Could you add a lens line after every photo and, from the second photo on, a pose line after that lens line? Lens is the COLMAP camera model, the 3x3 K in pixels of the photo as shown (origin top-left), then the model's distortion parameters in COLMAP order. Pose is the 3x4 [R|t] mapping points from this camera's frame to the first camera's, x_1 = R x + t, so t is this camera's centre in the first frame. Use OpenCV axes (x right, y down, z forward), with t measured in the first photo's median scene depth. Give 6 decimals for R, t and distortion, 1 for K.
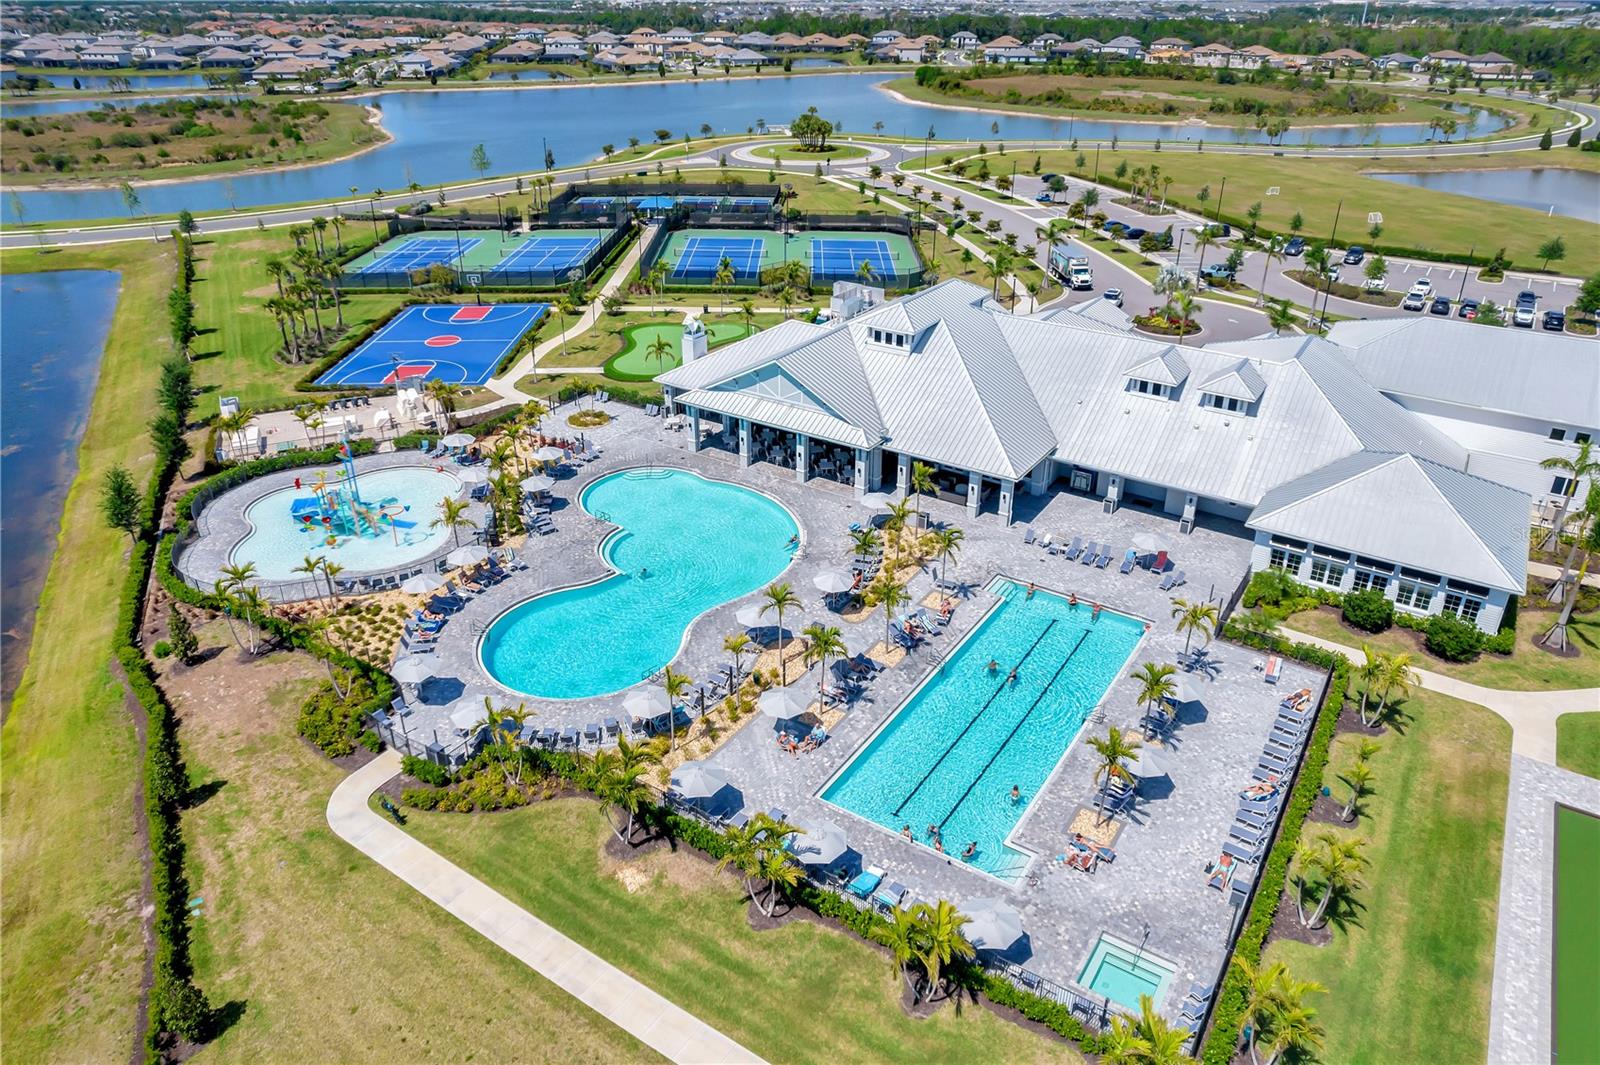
lens RADIAL K [[1008.4, 0, 802.4], [0, 1008.4, 563.2], [0, 0, 1]] dist [-0.058401, 0.043900]
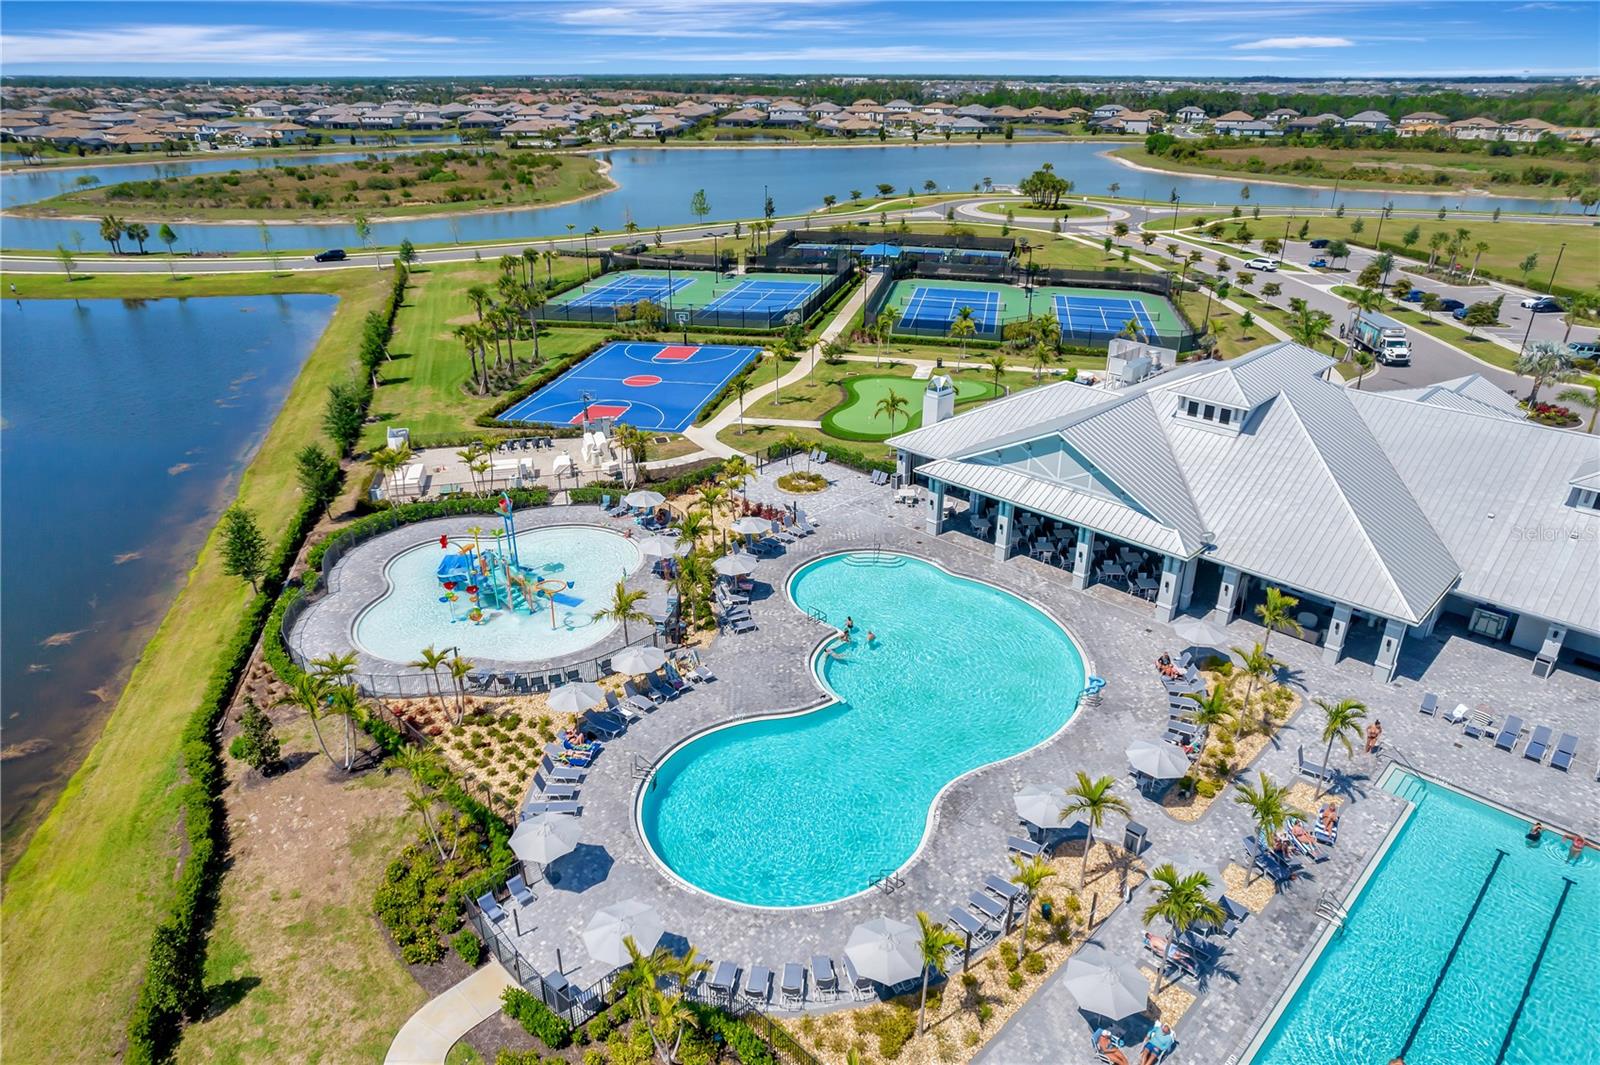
lens RADIAL K [[999.6, 0, 800.0], [0, 999.6, 532.5], [0, 0, 1]] dist [-0.071676, 0.067075]
pose [[0.981204, 0.080475, -0.175392, -0.050556], [-0.095914, 0.992056, -0.081391, -0.027358], [0.167449, 0.096684, 0.981128, 0.152279]]
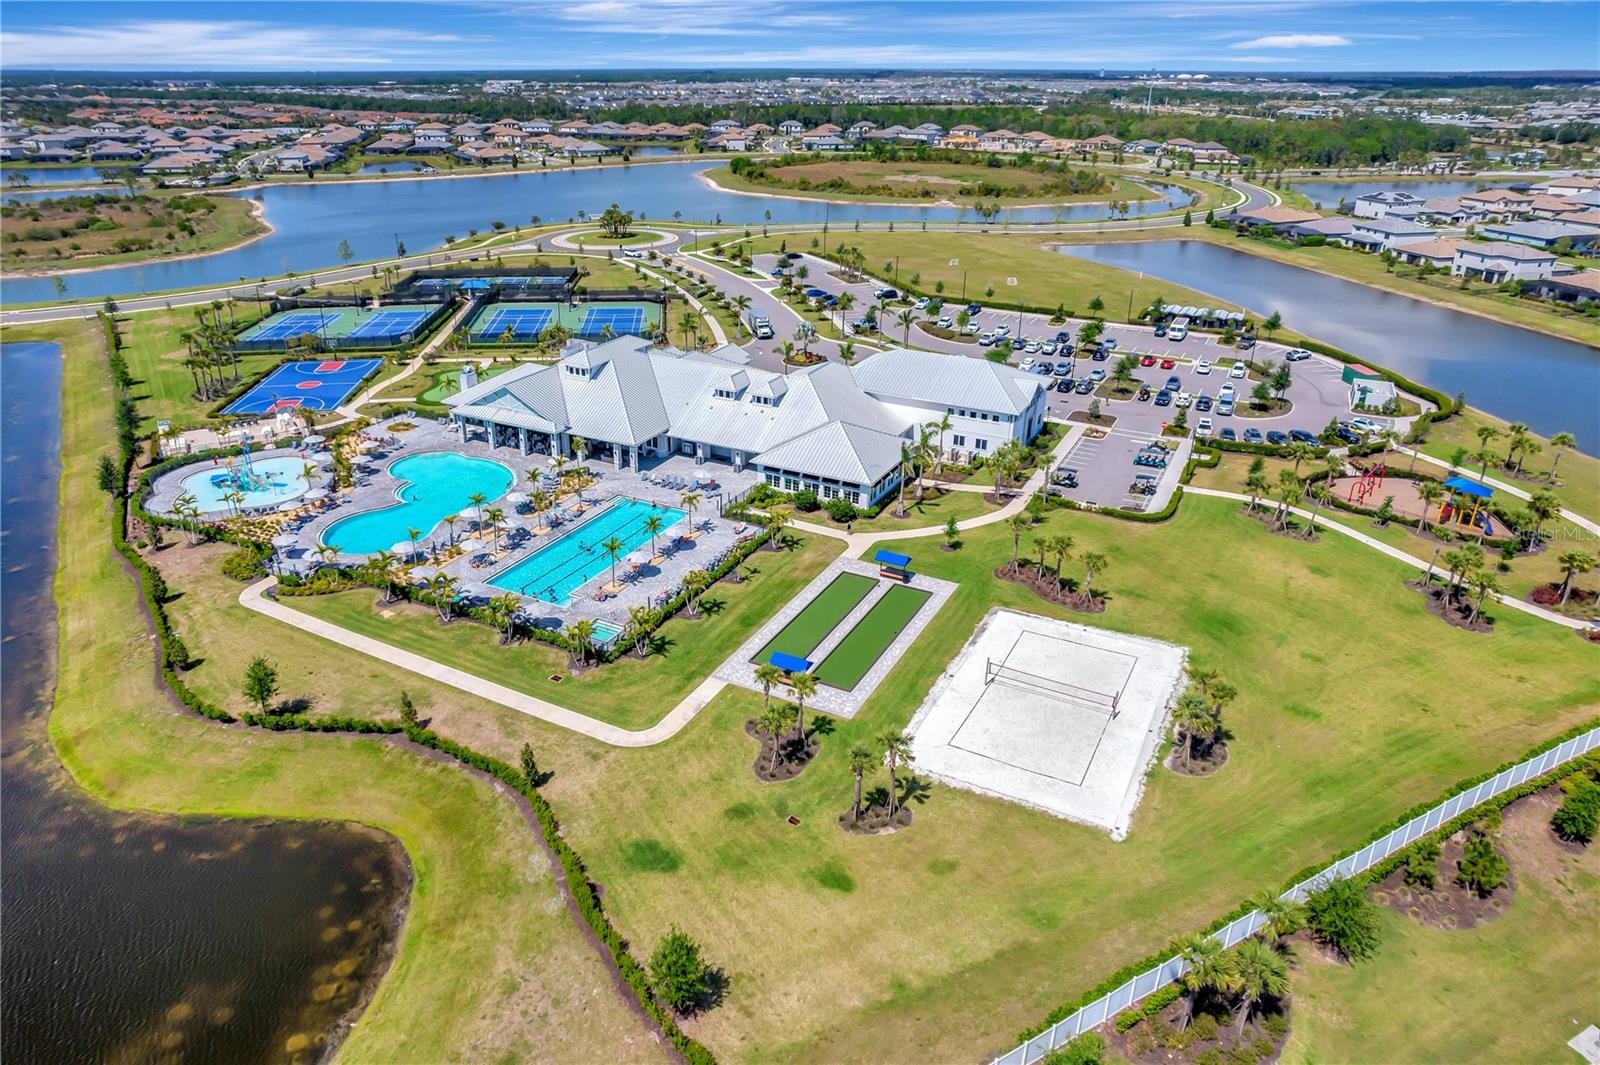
lens RADIAL K [[999.6, 0, 800.0], [0, 999.6, 532.5], [0, 0, 1]] dist [-0.071676, 0.067075]
pose [[0.994275, -0.042009, 0.098248, 0.188327], [0.049667, 0.995805, -0.076850, 0.128448], [-0.094607, 0.081290, 0.992190, -0.445346]]
